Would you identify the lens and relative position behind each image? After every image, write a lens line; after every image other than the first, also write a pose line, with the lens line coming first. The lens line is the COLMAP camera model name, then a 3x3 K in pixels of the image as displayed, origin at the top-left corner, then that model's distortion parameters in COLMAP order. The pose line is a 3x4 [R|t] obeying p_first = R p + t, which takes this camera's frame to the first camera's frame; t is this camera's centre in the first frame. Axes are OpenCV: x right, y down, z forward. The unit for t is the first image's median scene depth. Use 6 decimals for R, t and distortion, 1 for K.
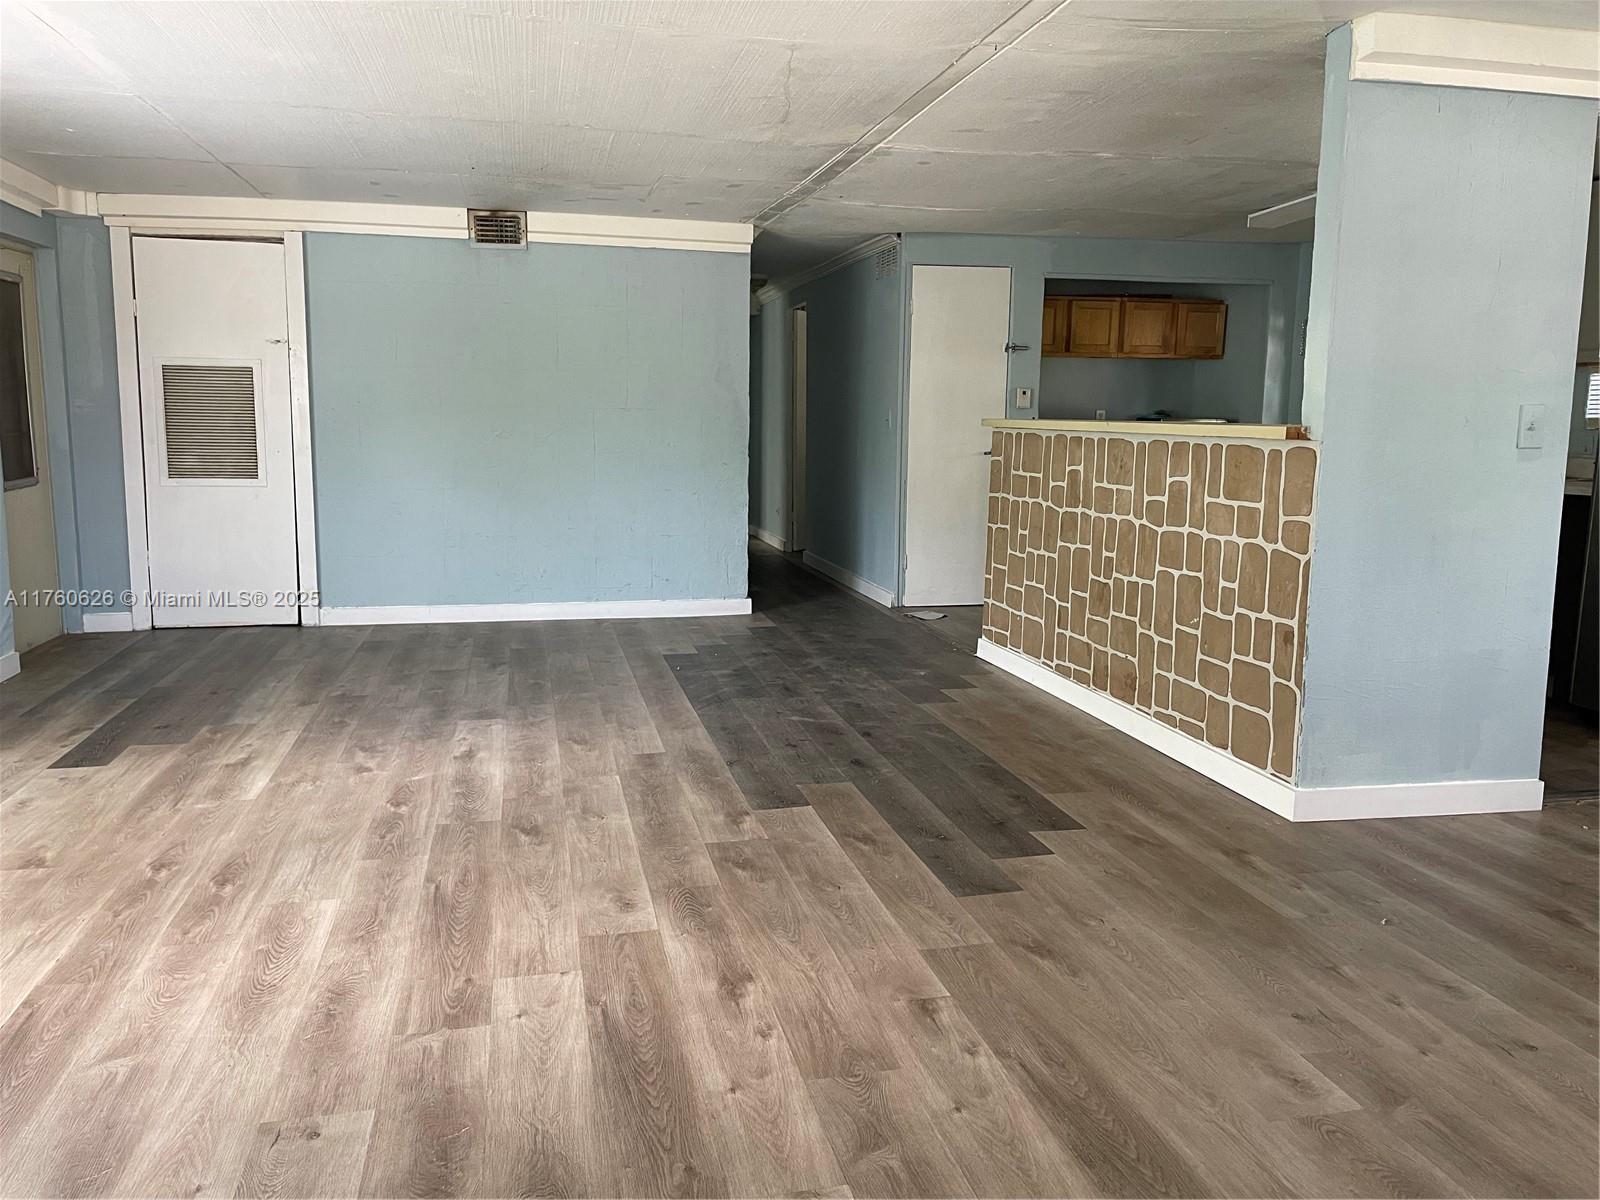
lens RADIAL K [[1204.2, 0, 801.4], [0, 1204.2, 601.3], [0, 0, 1]] dist [0.091644, -0.119996]
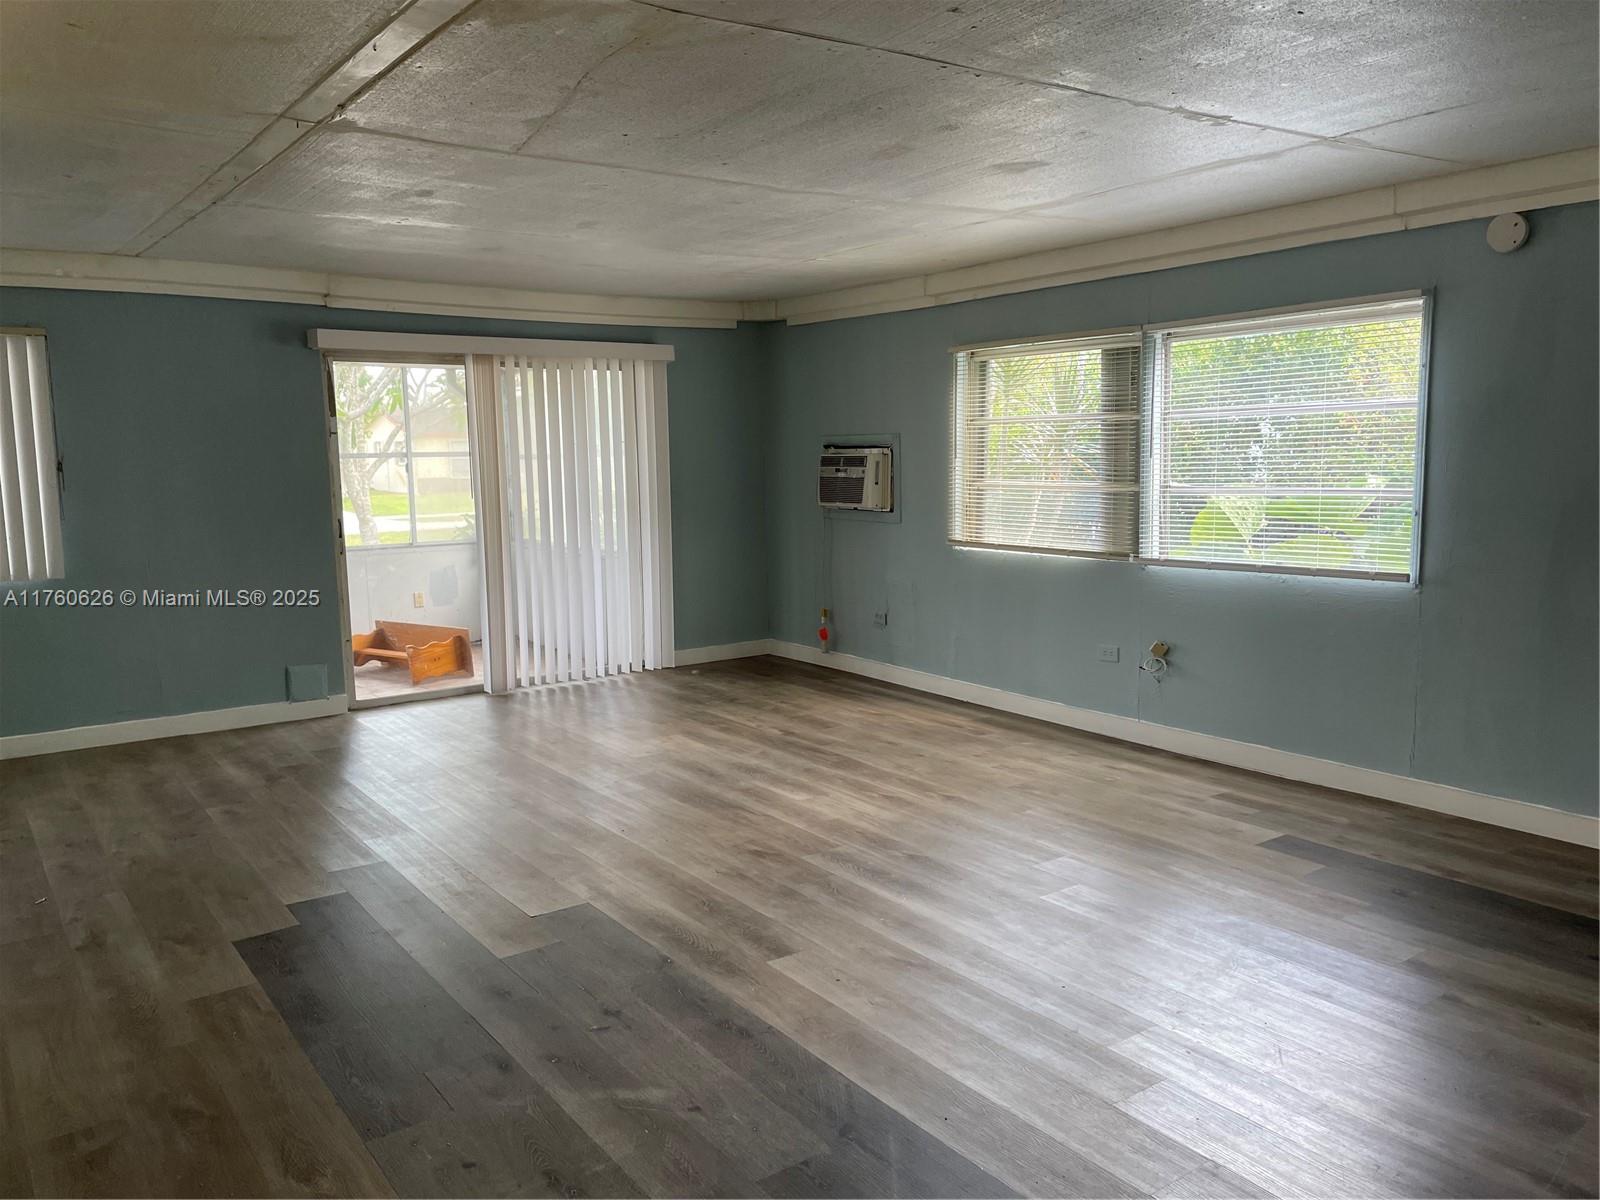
lens RADIAL K [[1204.2, 0, 796.9], [0, 1204.2, 597.1], [0, 0, 1]] dist [0.091644, -0.119996]
pose [[-0.920475, 0.058317, -0.386427, 0.146100], [-0.049137, 0.963686, 0.262479, -0.288690], [0.387701, 0.260593, -0.884183, 1.585849]]
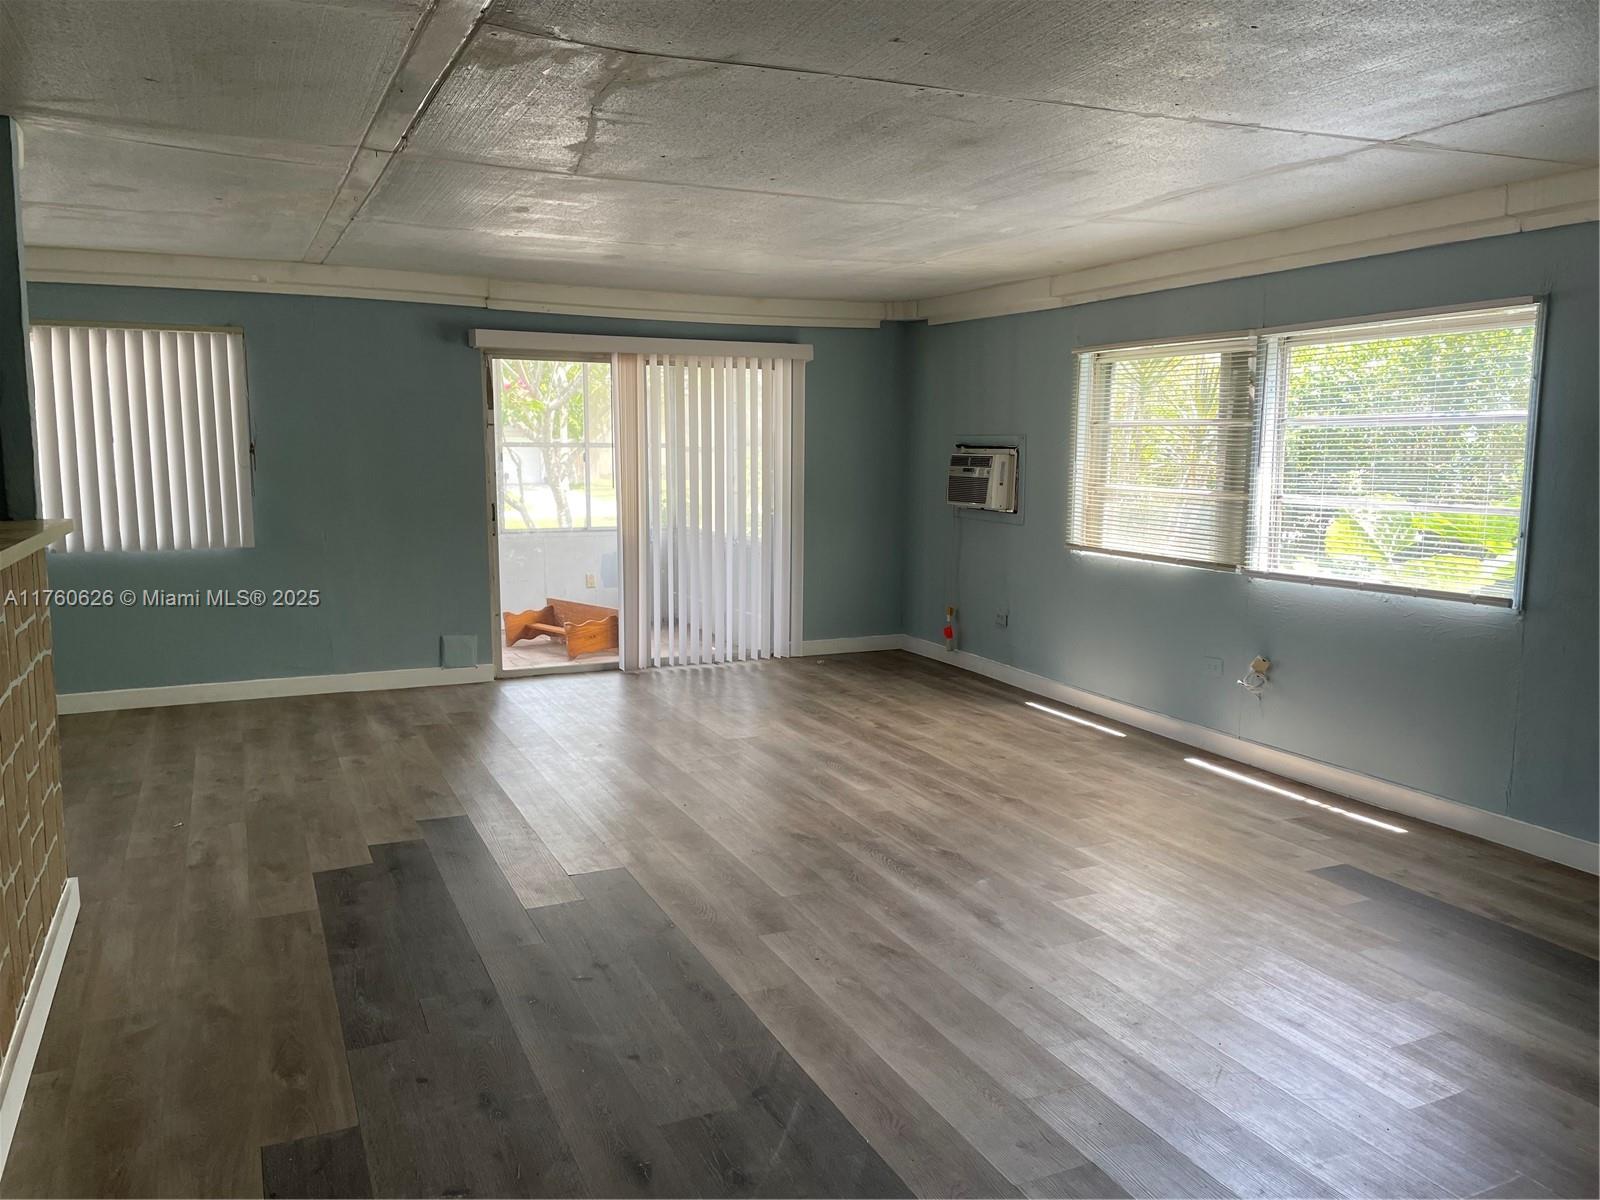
lens RADIAL K [[1204.2, 0, 796.0], [0, 1204.2, 597.8], [0, 0, 1]] dist [0.091644, -0.119996]
pose [[-0.978248, 0.015941, -0.206824, 0.024607], [-0.042998, 0.959806, 0.277353, -0.307109], [0.202932, 0.280213, -0.938243, 1.661426]]
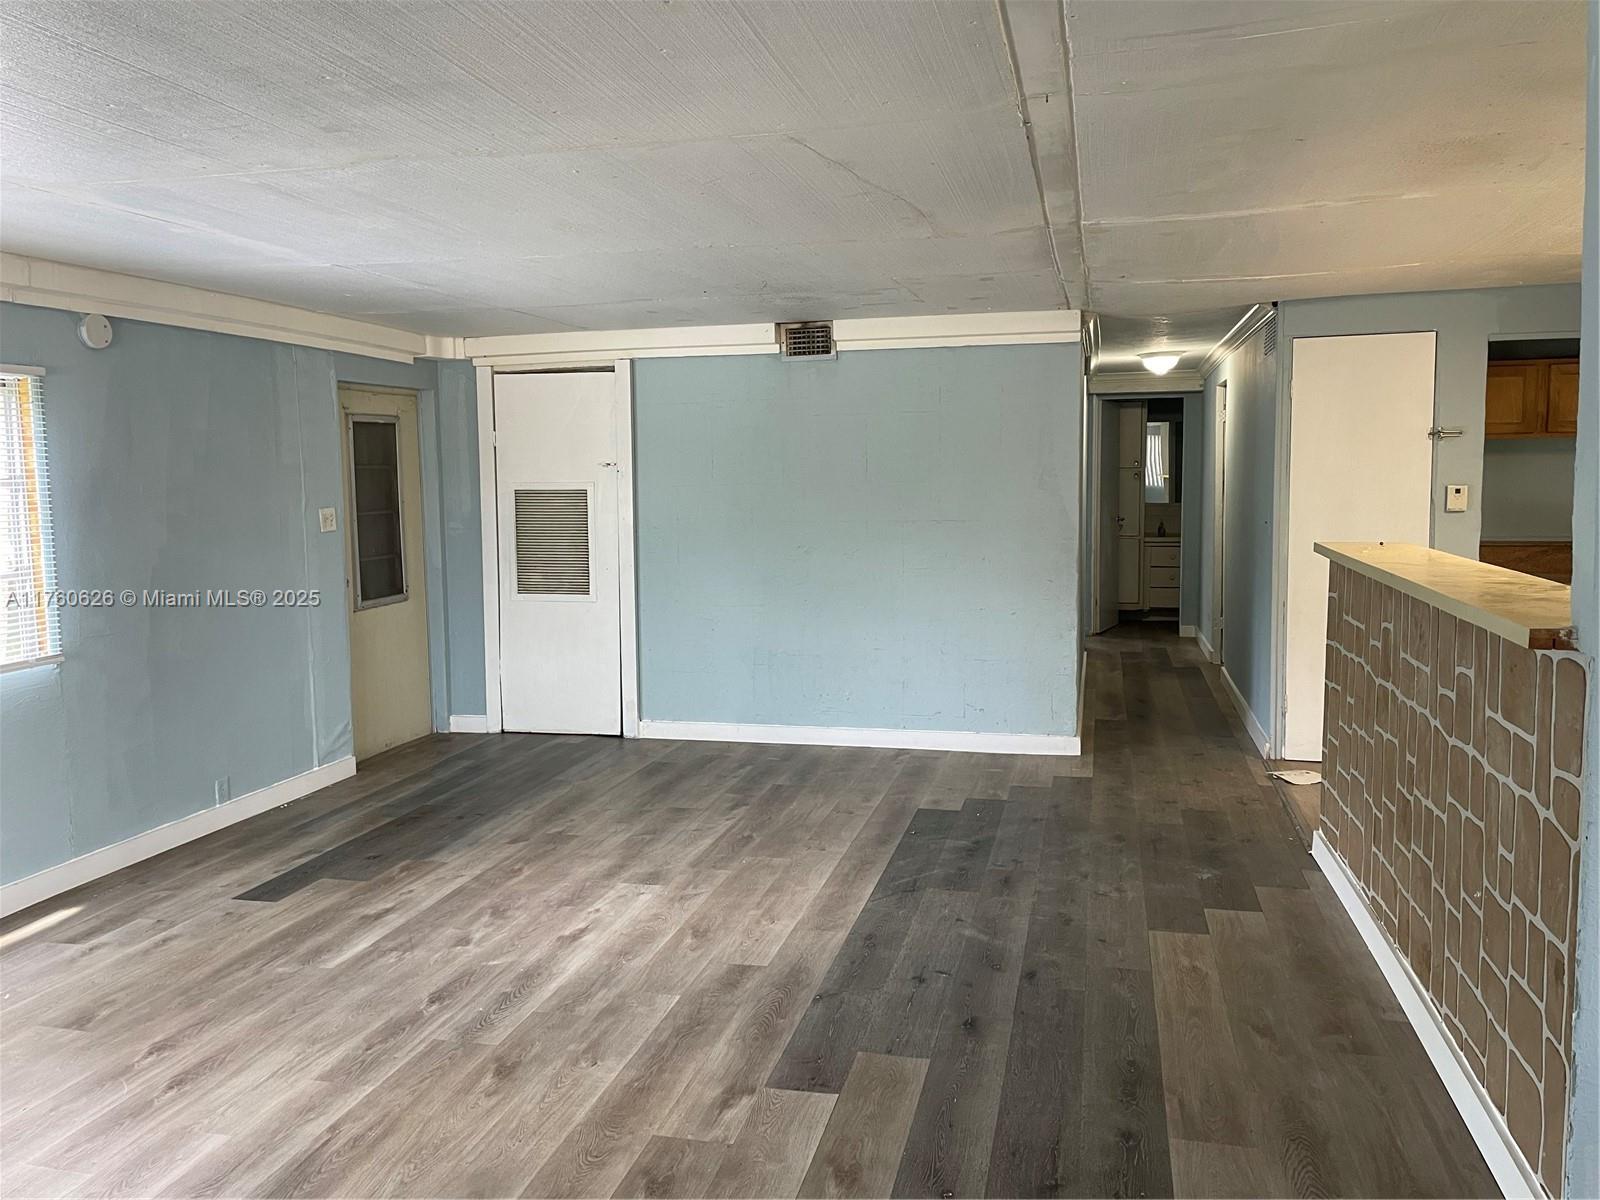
lens RADIAL K [[1204.2, 0, 815.2], [0, 1204.2, 593.2], [0, 0, 1]] dist [0.091644, -0.119996]
pose [[0.896646, 0.019891, -0.442302, 0.279455], [-0.044934, 0.997920, -0.046213, -0.094139], [0.440463, 0.061311, 0.895675, 0.238926]]
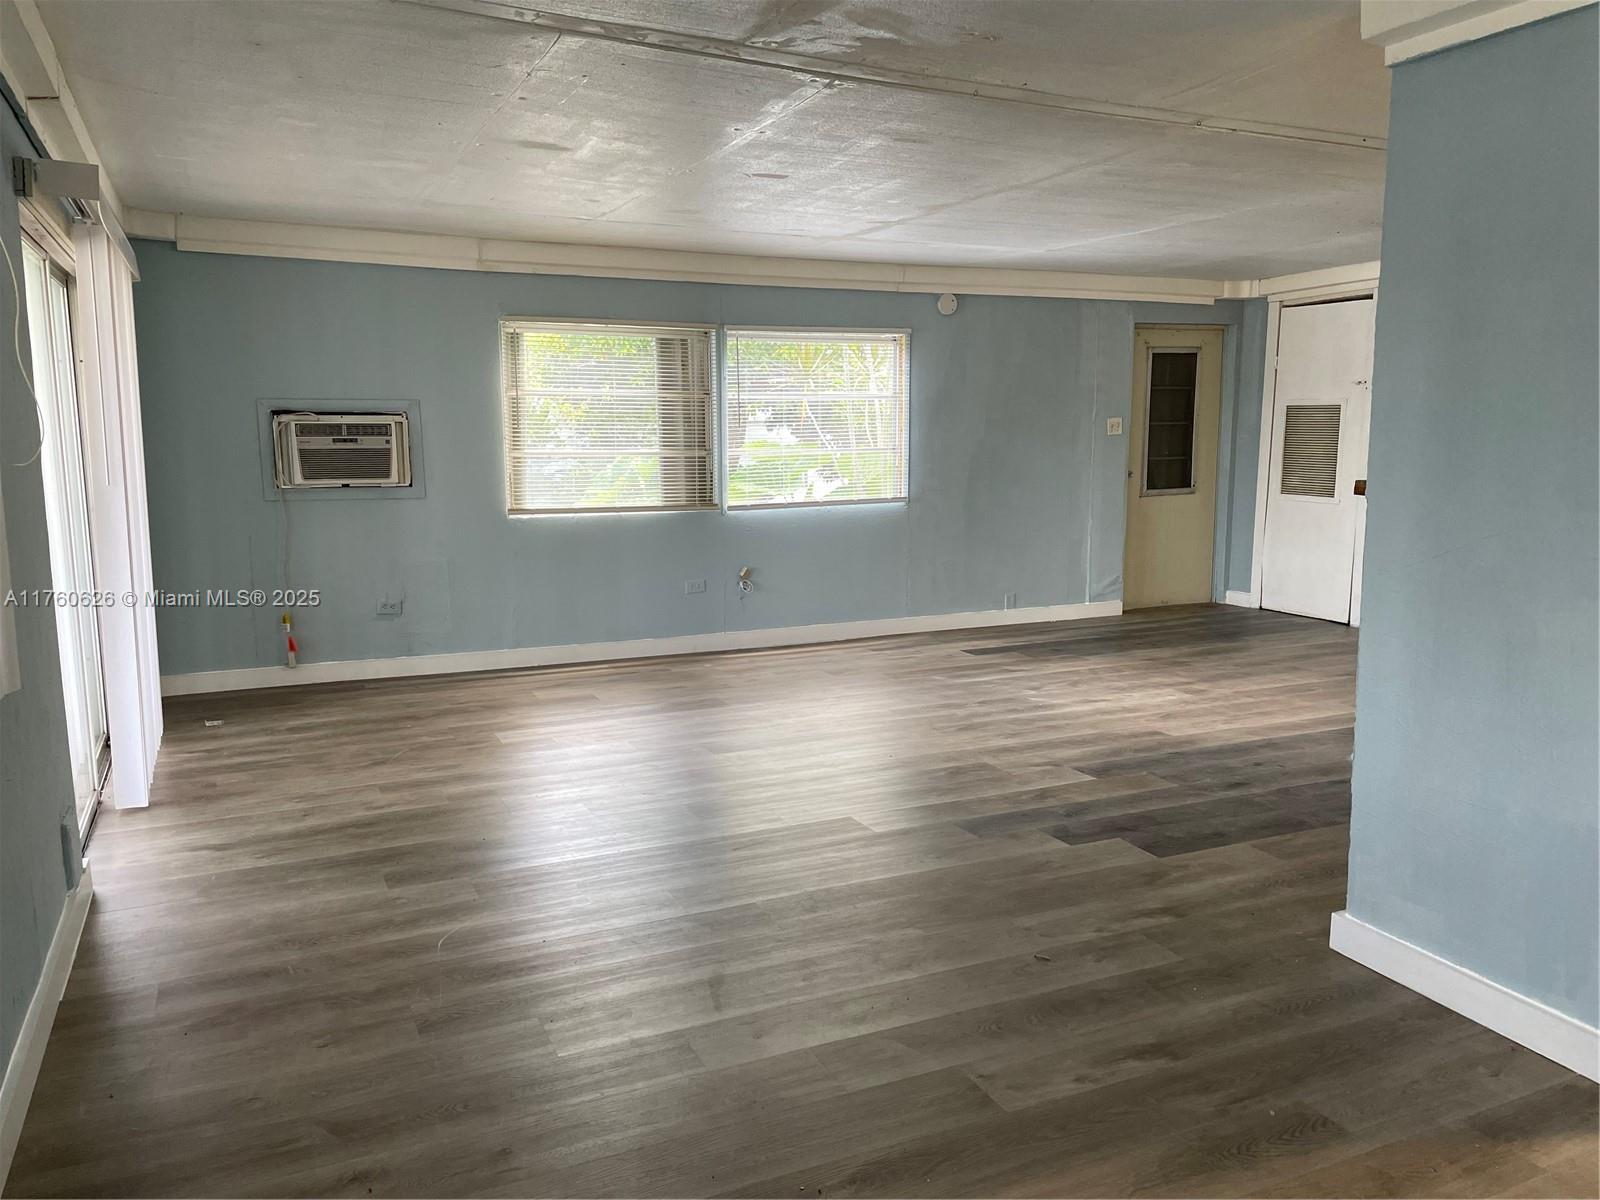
lens RADIAL K [[1204.2, 0, 805.3], [0, 1204.2, 591.0], [0, 0, 1]] dist [0.091644, -0.119996]
pose [[0.213879, 0.126498, -0.968635, 0.924712], [-0.146002, 0.984582, 0.096342, -0.074936], [0.965888, 0.120817, 0.229050, 0.355181]]
